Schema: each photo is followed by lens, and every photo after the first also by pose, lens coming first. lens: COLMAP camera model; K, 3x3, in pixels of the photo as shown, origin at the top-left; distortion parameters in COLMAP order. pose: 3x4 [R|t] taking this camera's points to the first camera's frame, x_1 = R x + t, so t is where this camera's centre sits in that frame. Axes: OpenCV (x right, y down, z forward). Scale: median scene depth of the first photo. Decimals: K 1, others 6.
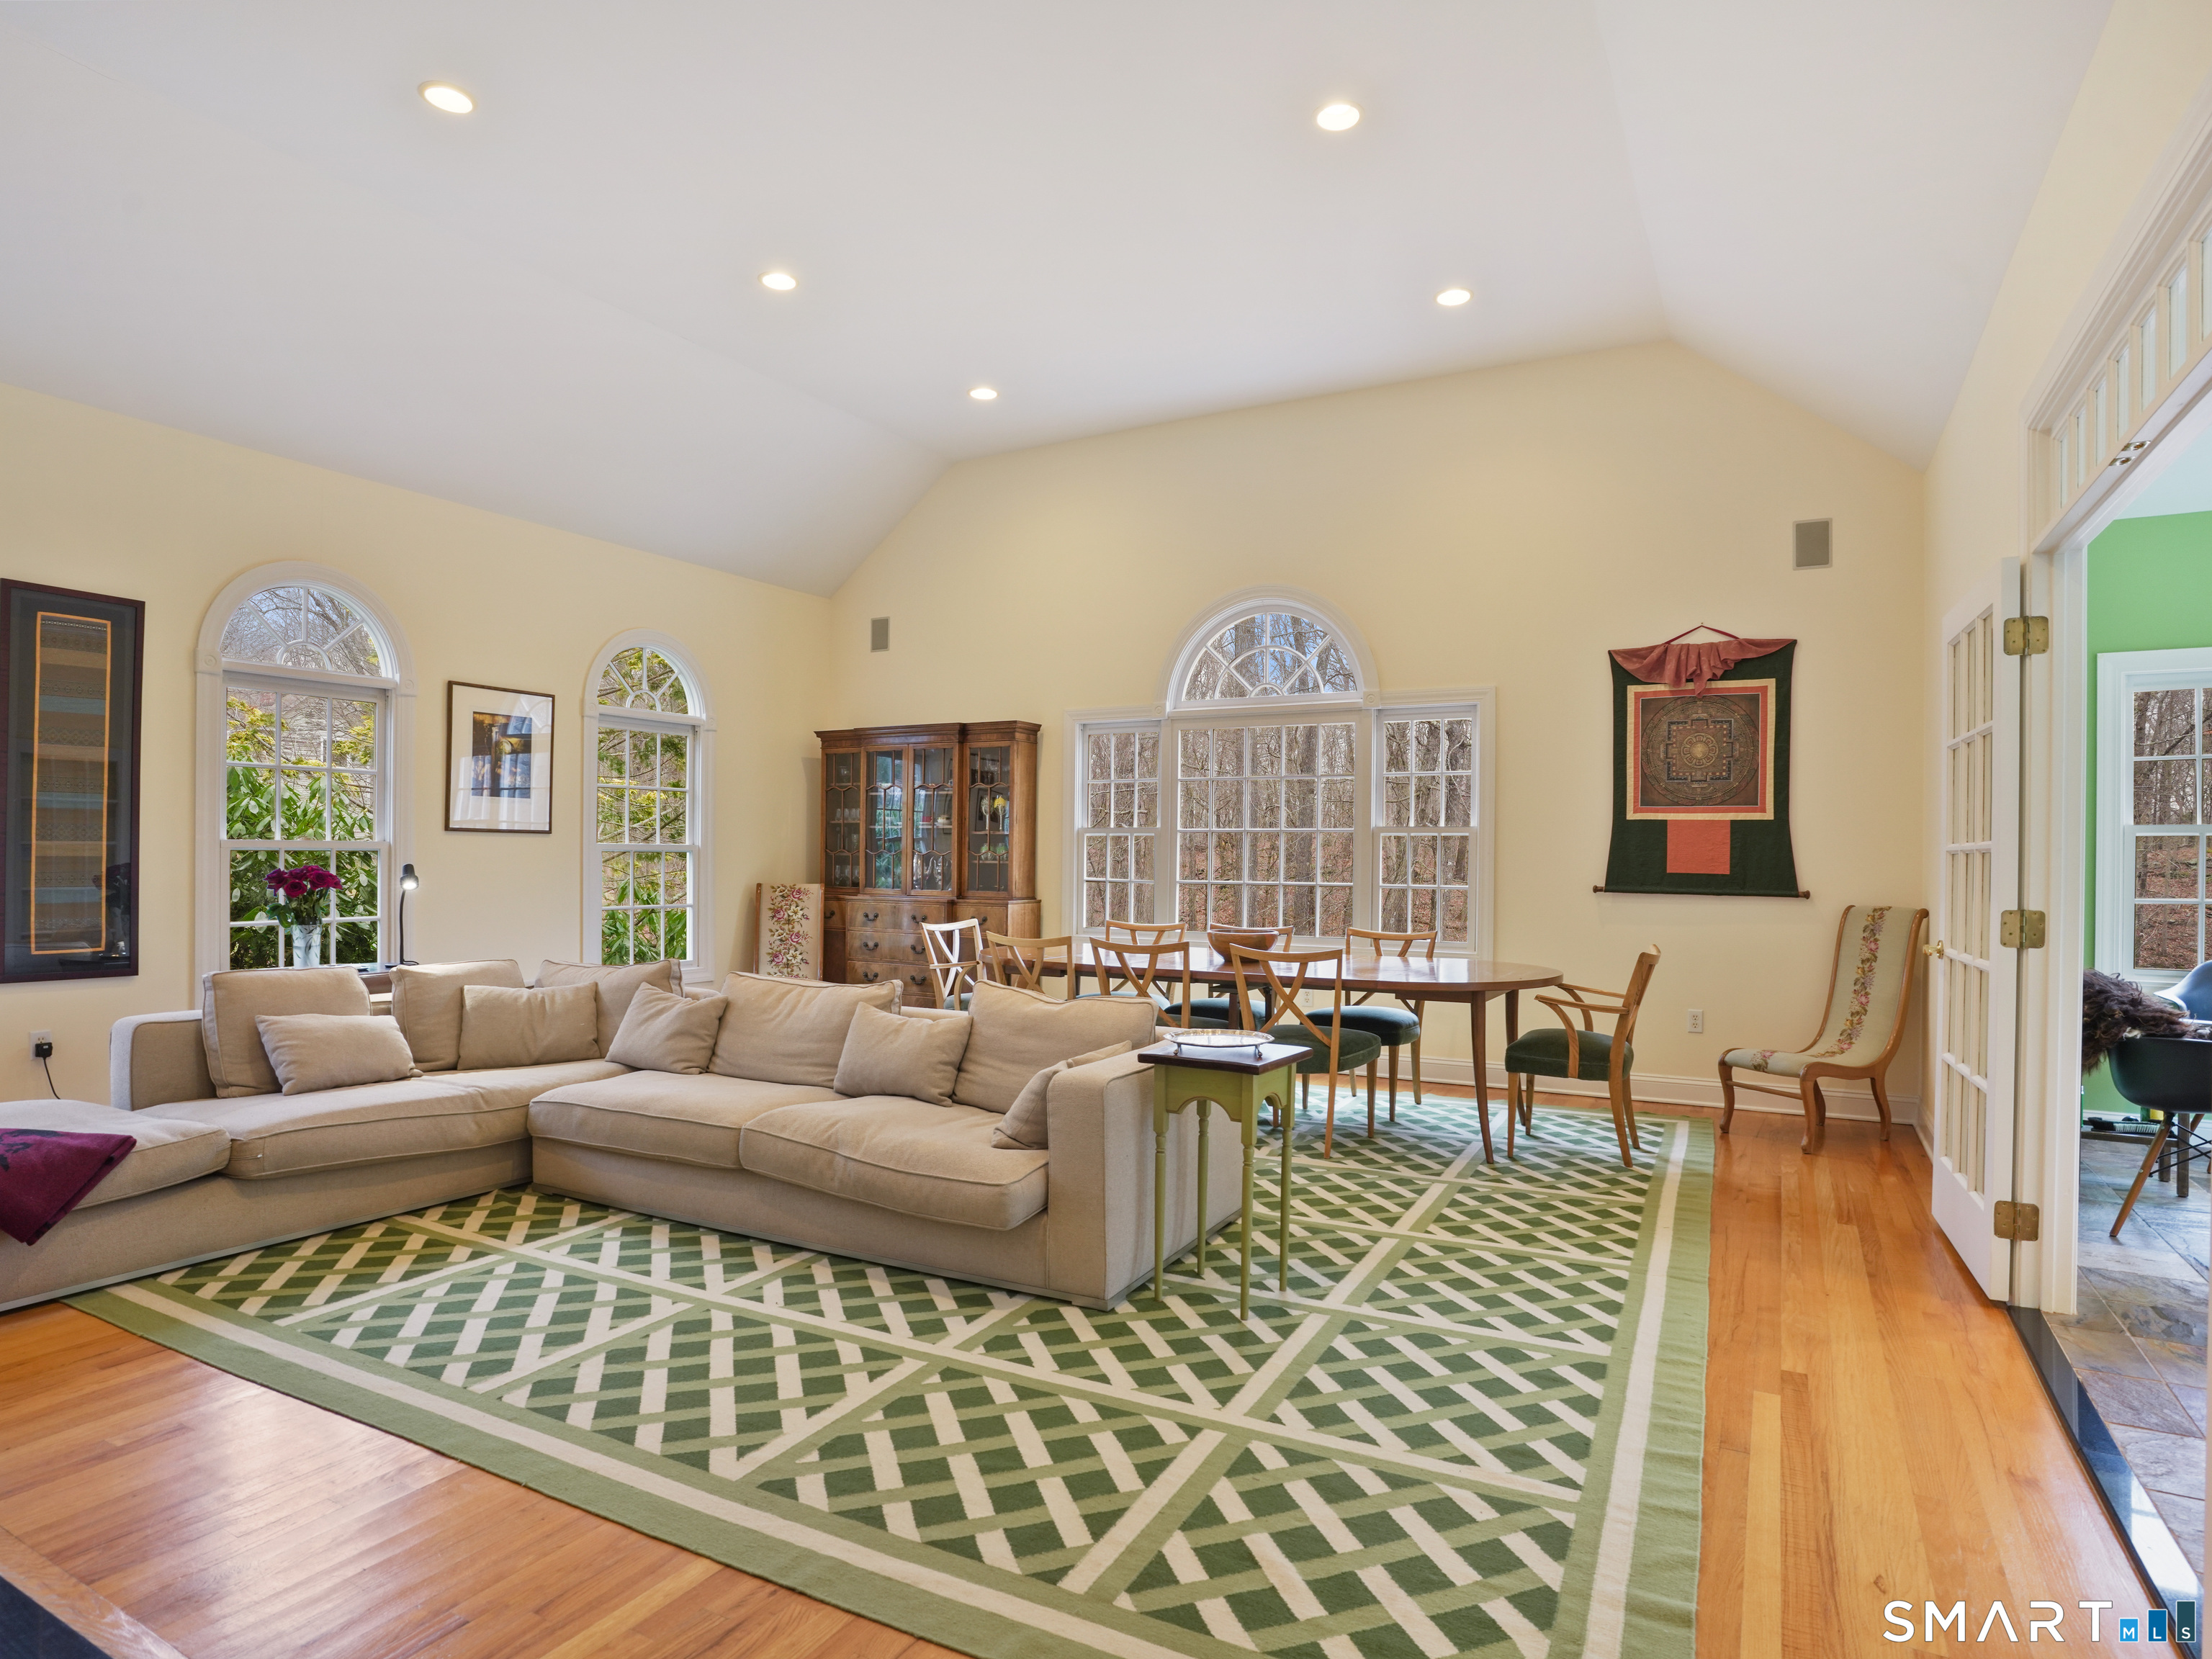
lens RADIAL K [[1256.7, 0, 1090.8], [0, 1256.7, 845.8], [0, 0, 1]] dist [-0.017544, 0.003344]
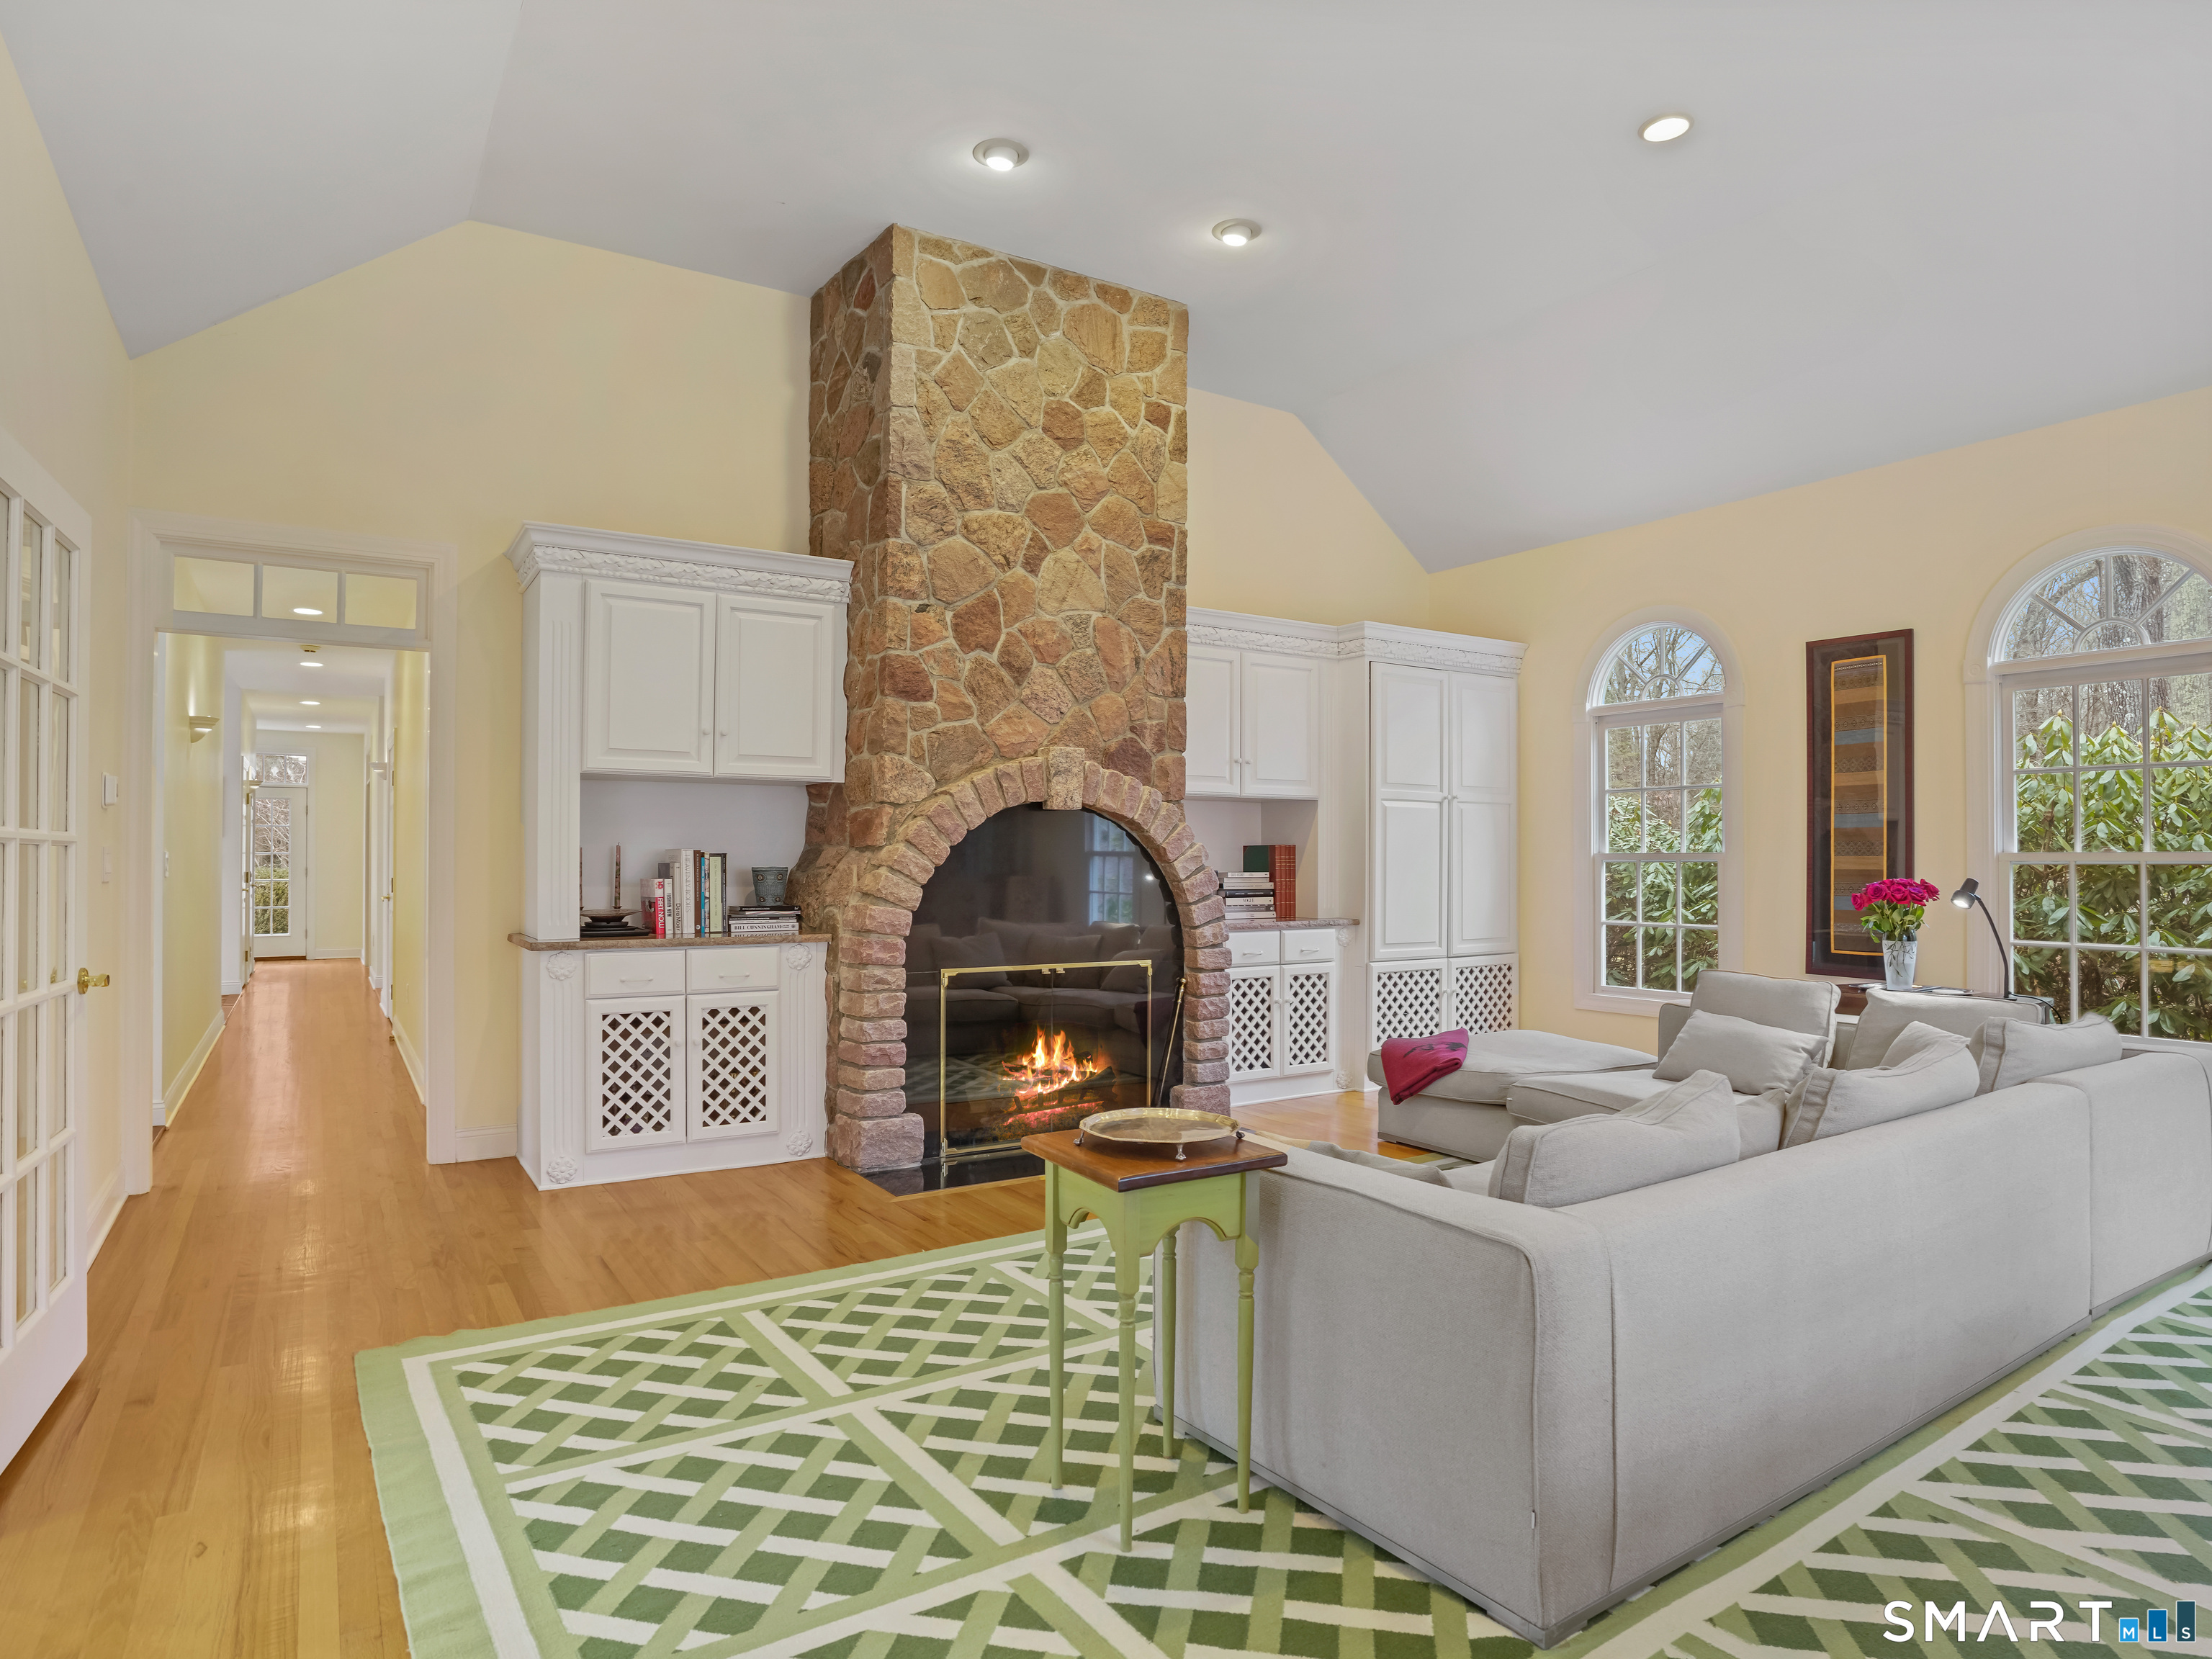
lens RADIAL K [[1256.7, 0, 1093.0], [0, 1256.7, 845.0], [0, 0, 1]] dist [-0.017544, 0.003344]
pose [[-0.486692, -0.025528, -0.873200, 0.923501], [0.009463, 0.999360, -0.034491, 0.032671], [0.873522, -0.025050, -0.486139, 1.676535]]
